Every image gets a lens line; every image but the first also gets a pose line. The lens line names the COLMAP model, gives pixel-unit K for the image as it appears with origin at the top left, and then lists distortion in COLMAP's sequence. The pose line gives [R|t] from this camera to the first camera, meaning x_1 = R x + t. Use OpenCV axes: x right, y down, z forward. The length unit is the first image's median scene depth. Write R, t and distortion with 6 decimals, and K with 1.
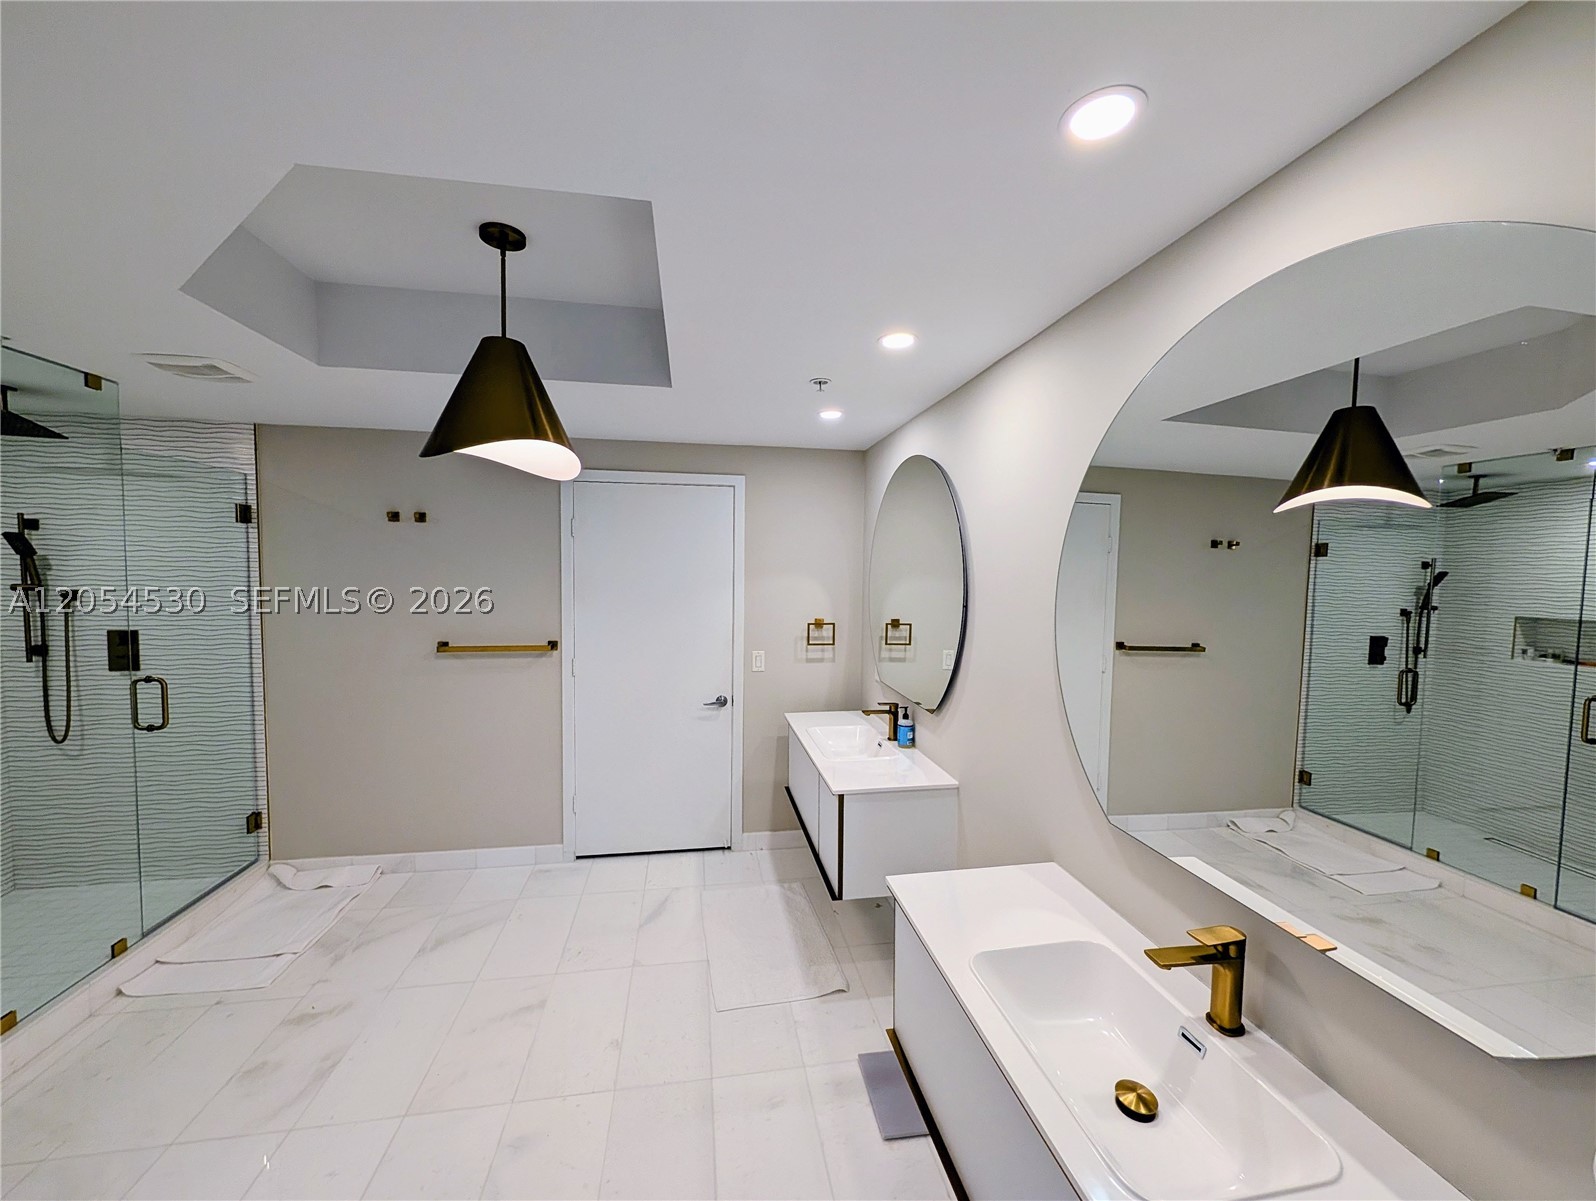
lens RADIAL K [[614.2, 0, 797.8], [0, 614.2, 607.8], [0, 0, 1]] dist [-0.000277, 0.000281]
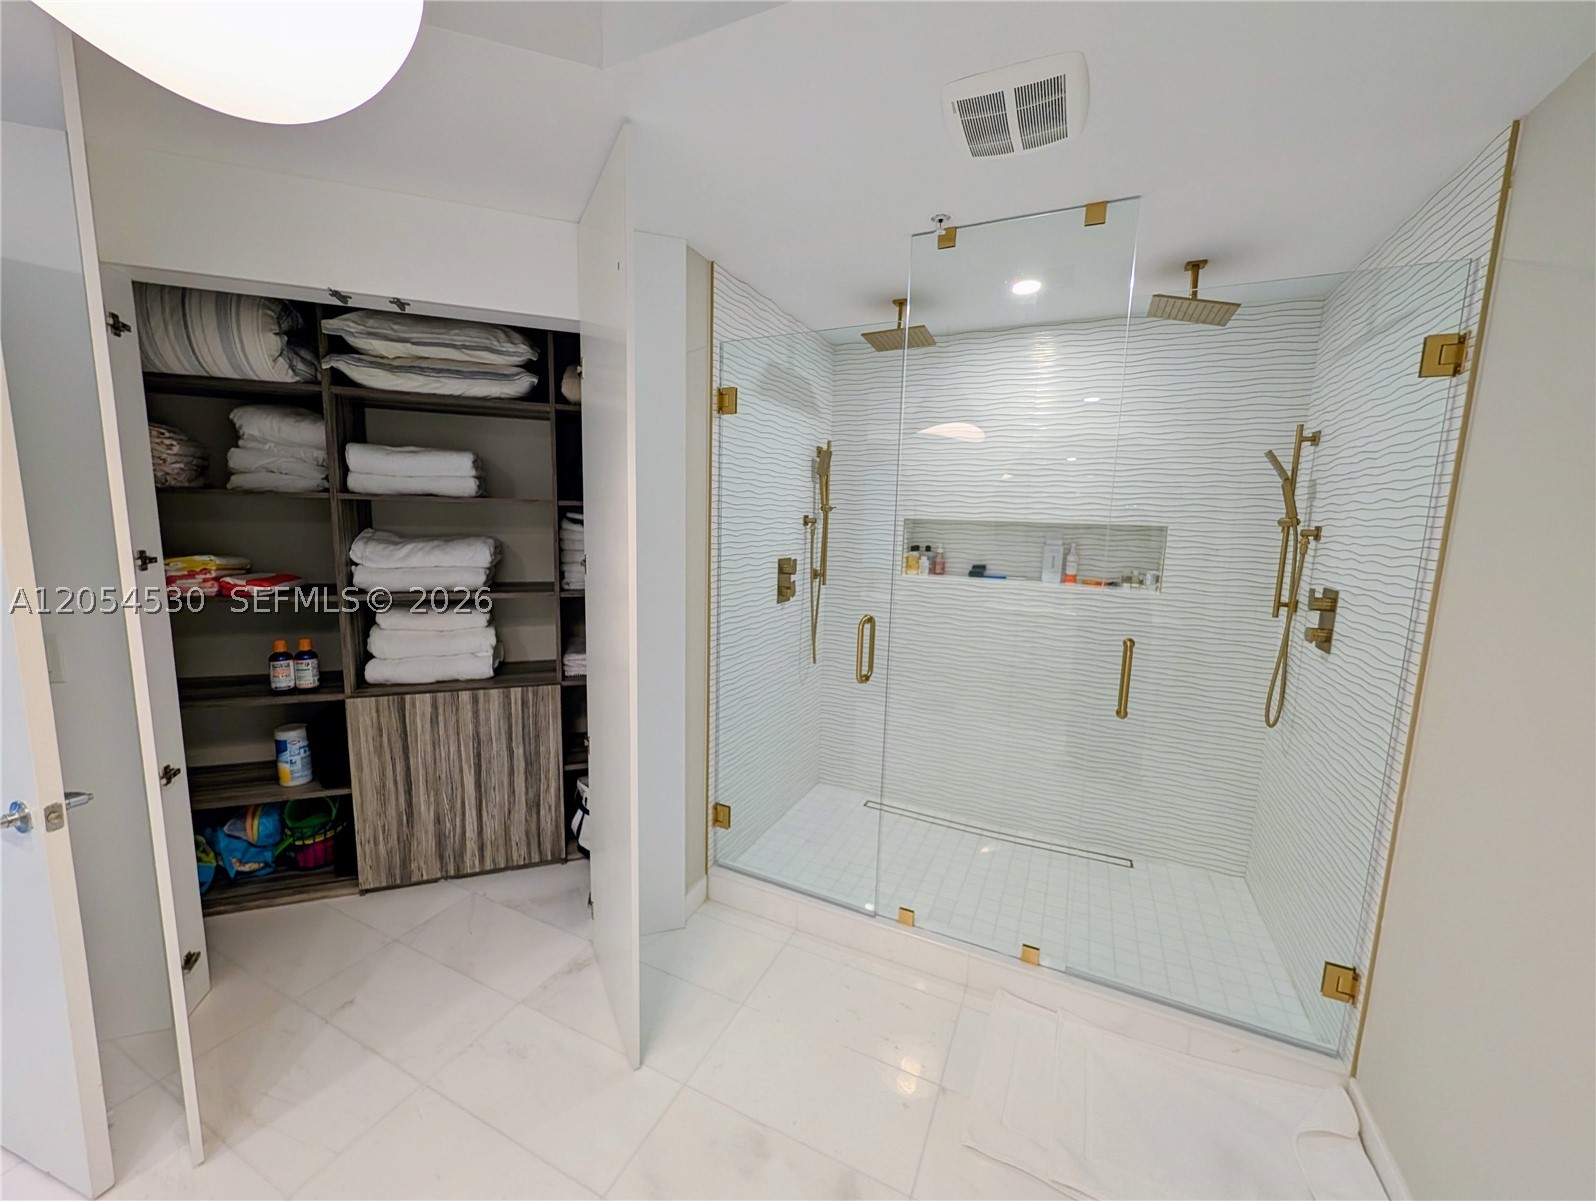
lens RADIAL K [[614.2, 0, 801.7], [0, 614.2, 604.7], [0, 0, 1]] dist [-0.000277, 0.000281]
pose [[0.575051, -0.109703, 0.810729, 0.429977], [0.026731, 0.992959, 0.115401, 0.021365], [-0.817681, -0.044690, 0.573935, 0.621538]]
